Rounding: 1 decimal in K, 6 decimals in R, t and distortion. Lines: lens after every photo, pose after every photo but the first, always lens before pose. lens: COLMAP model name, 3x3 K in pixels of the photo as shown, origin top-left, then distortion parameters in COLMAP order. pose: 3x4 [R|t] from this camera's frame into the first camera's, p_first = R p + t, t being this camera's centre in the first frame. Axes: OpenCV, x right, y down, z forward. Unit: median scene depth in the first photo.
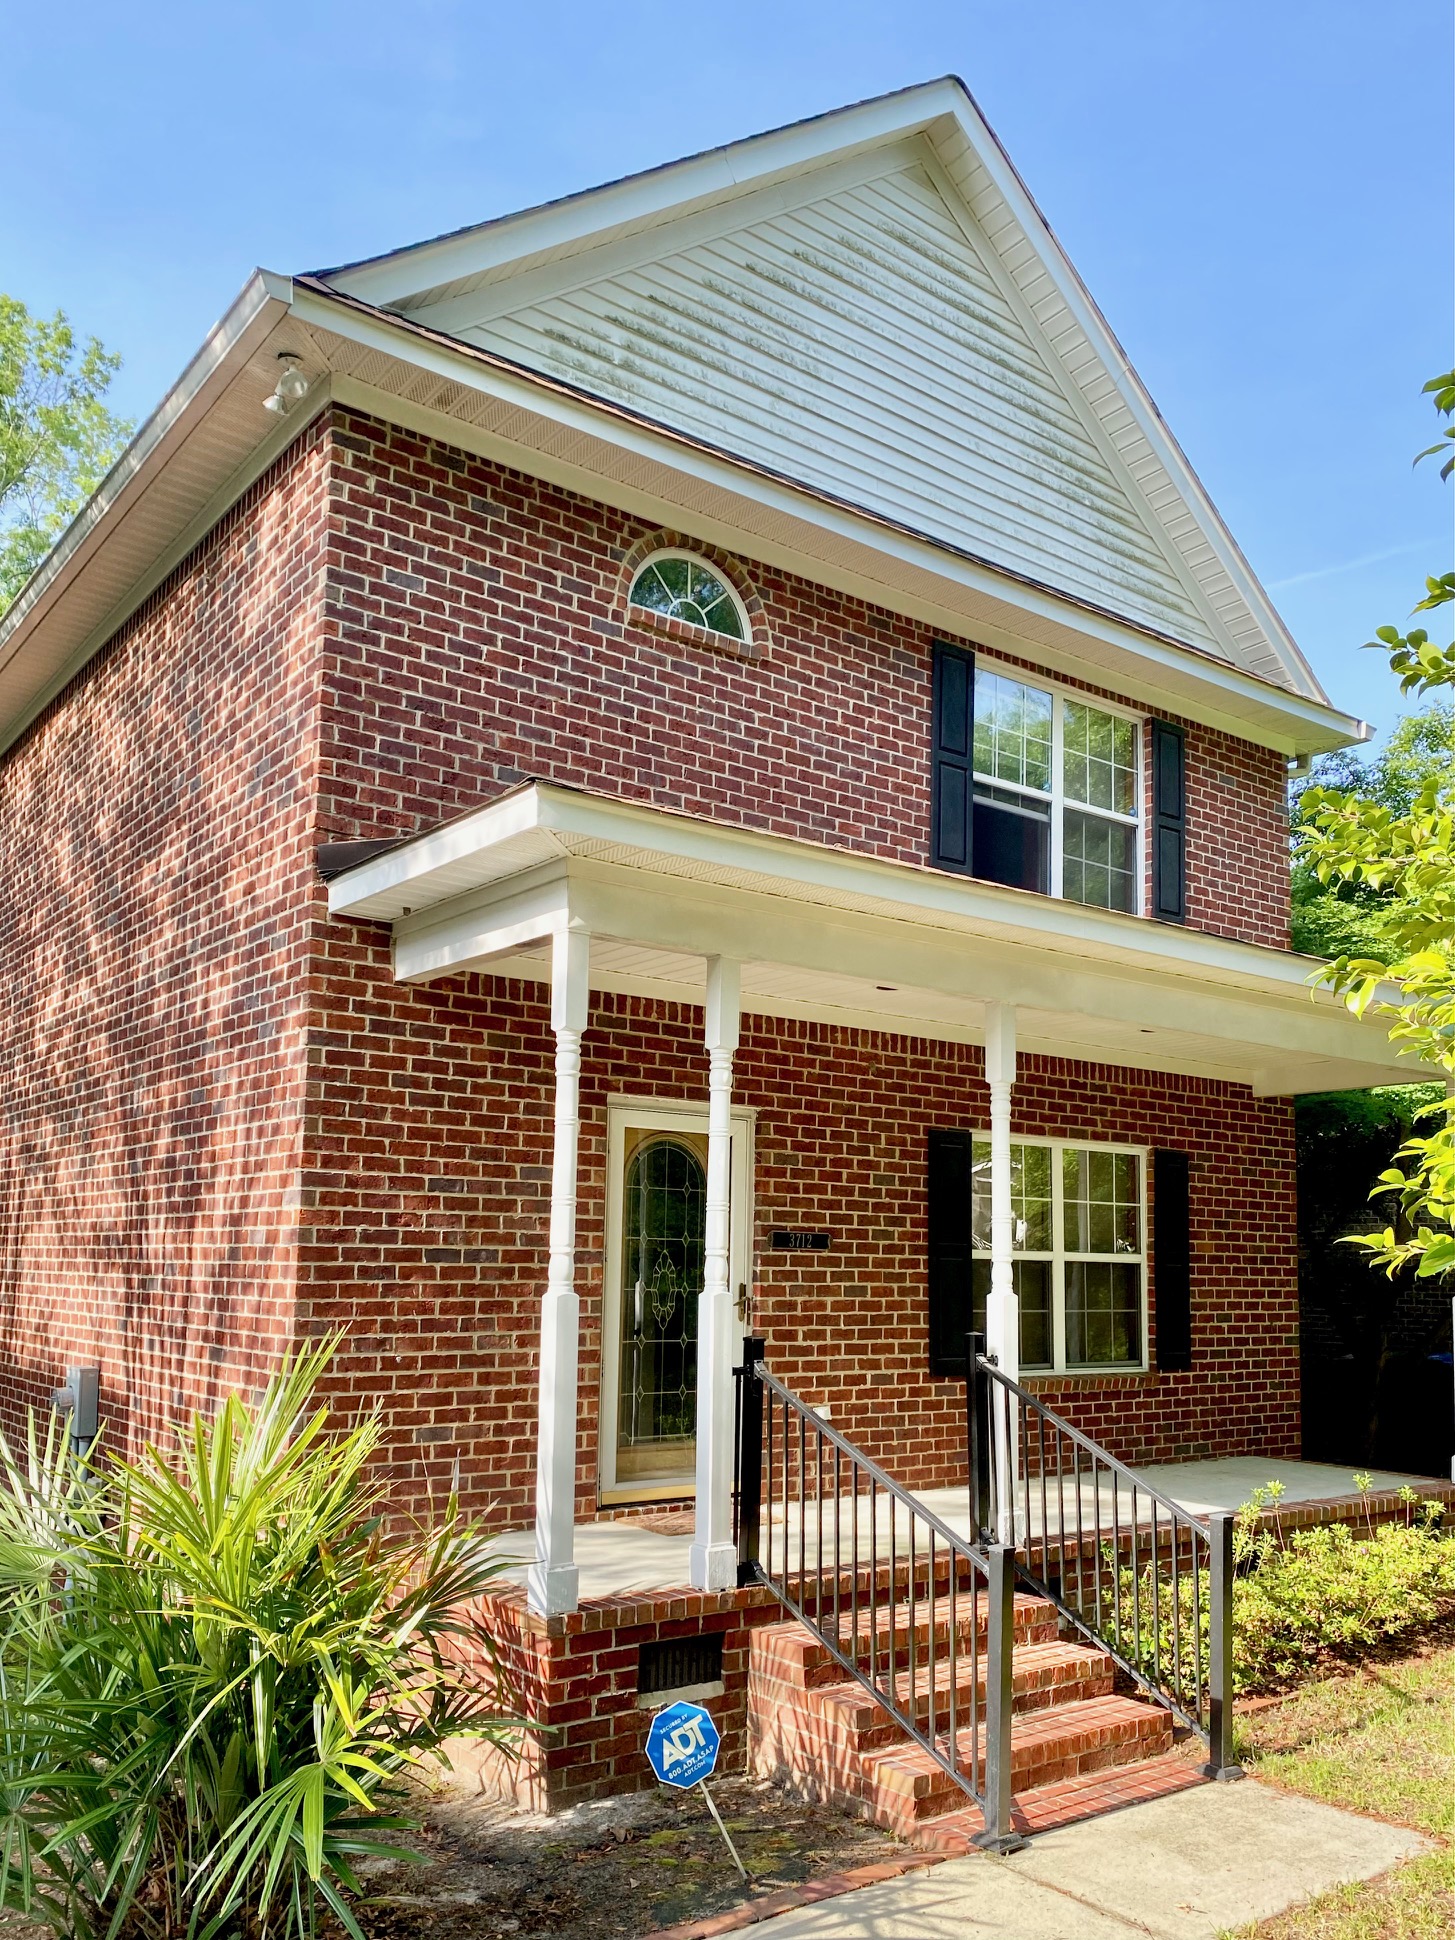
lens RADIAL K [[1486.7, 0, 652.5], [0, 1486.7, 1002.9], [0, 0, 1]] dist [0.191821, -0.345678]
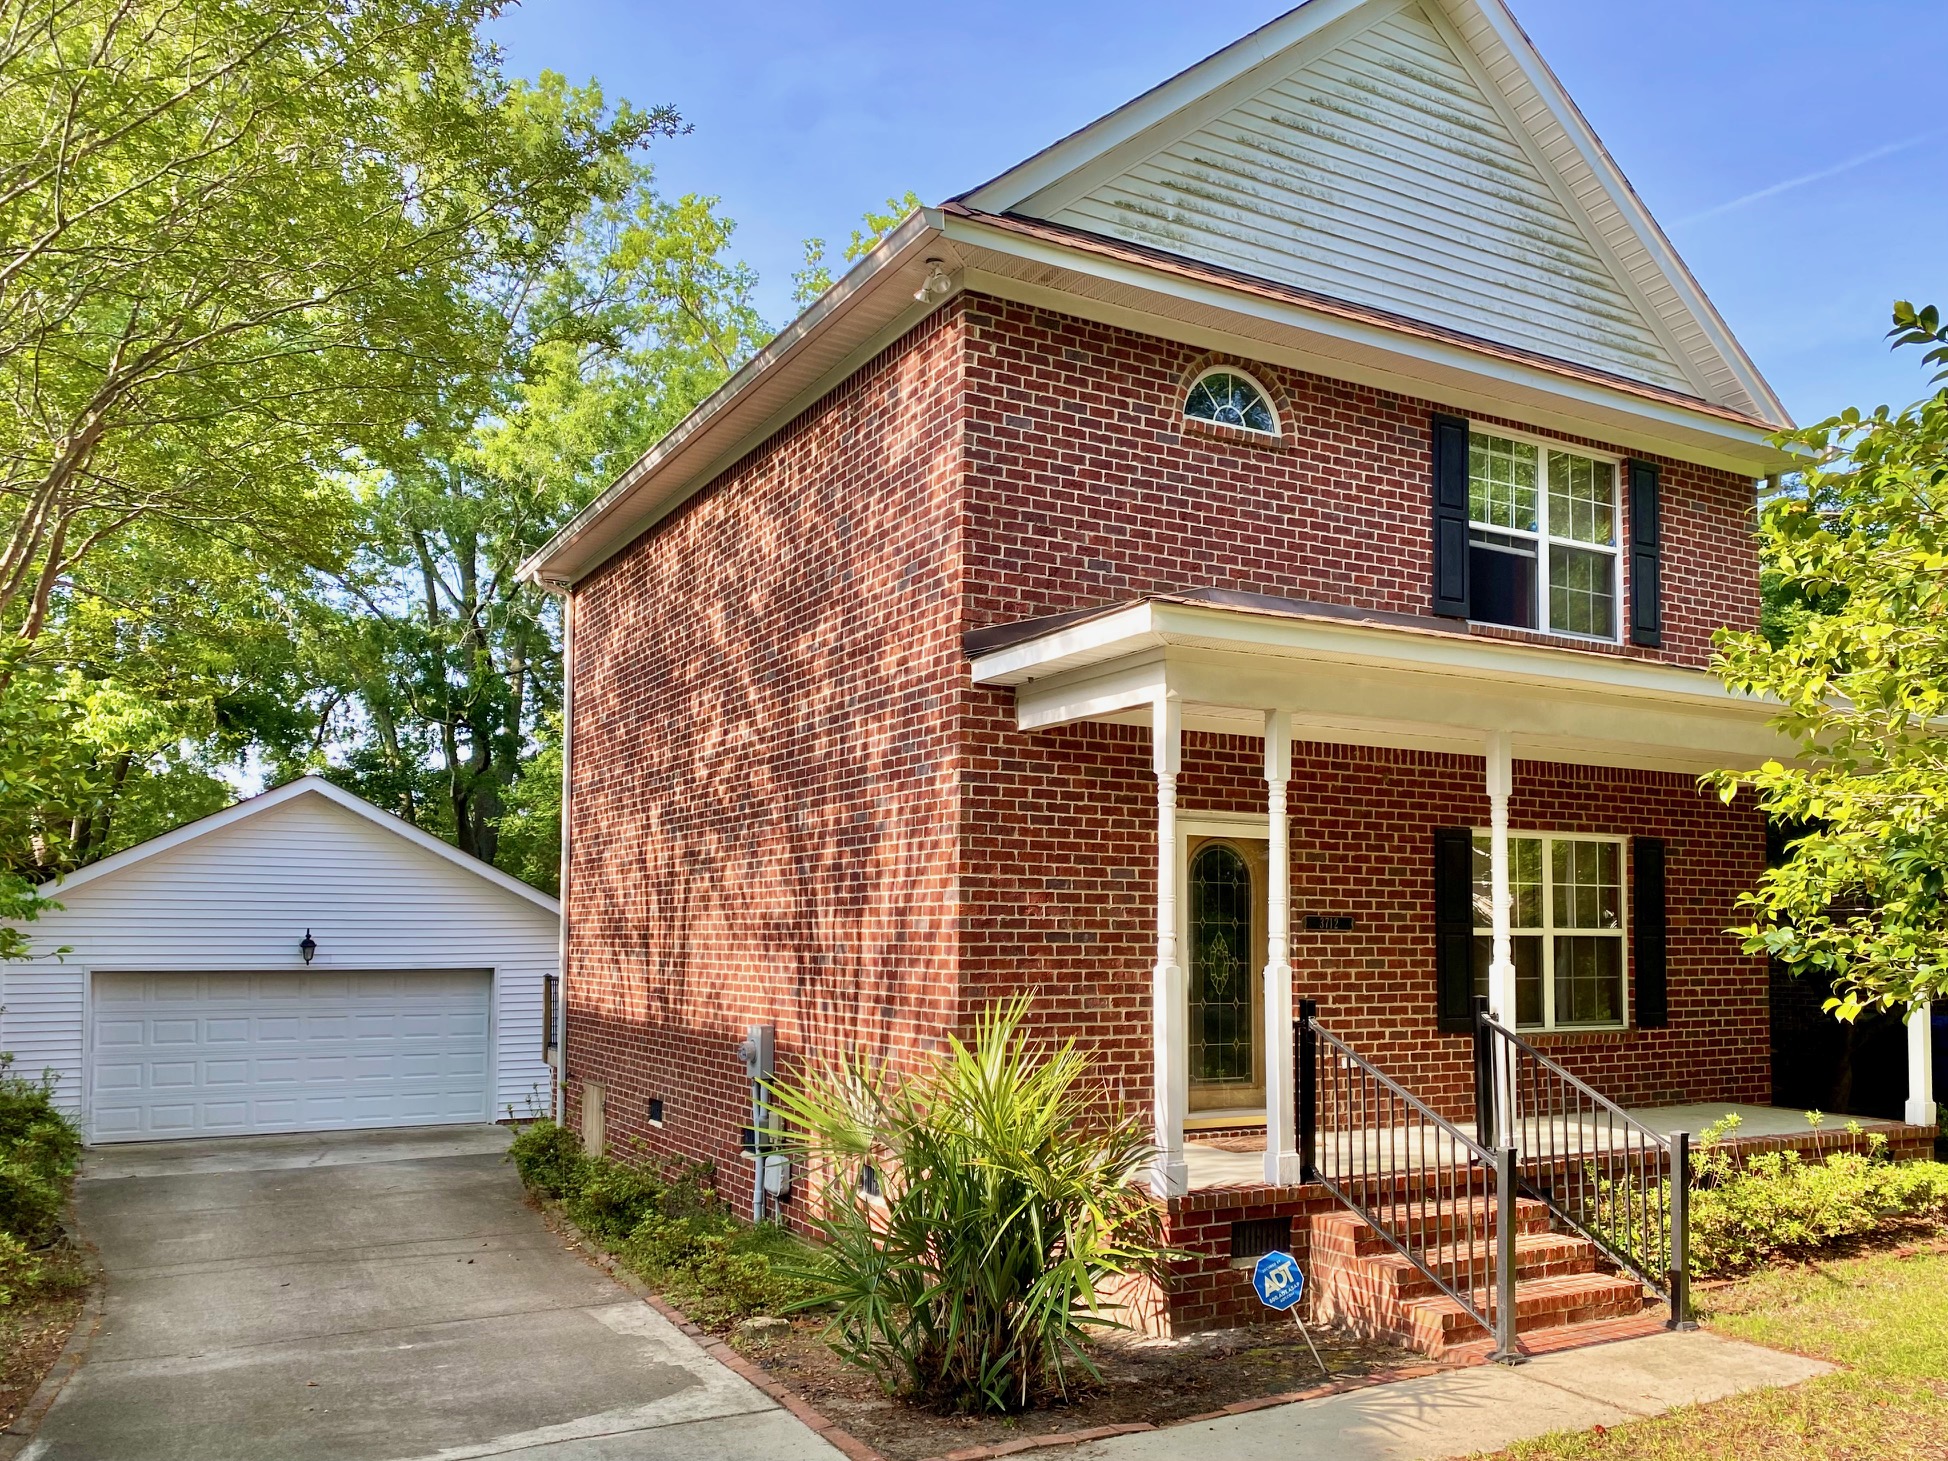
lens RADIAL K [[1660.5, 0, 948.8], [0, 1660.5, 729.6], [0, 0, 1]] dist [0.244625, -0.519303]
pose [[0.996790, -0.023539, -0.076523, -0.108826], [0.027206, 0.998513, 0.047236, -0.077178], [0.075297, -0.049166, 0.995948, -0.410992]]
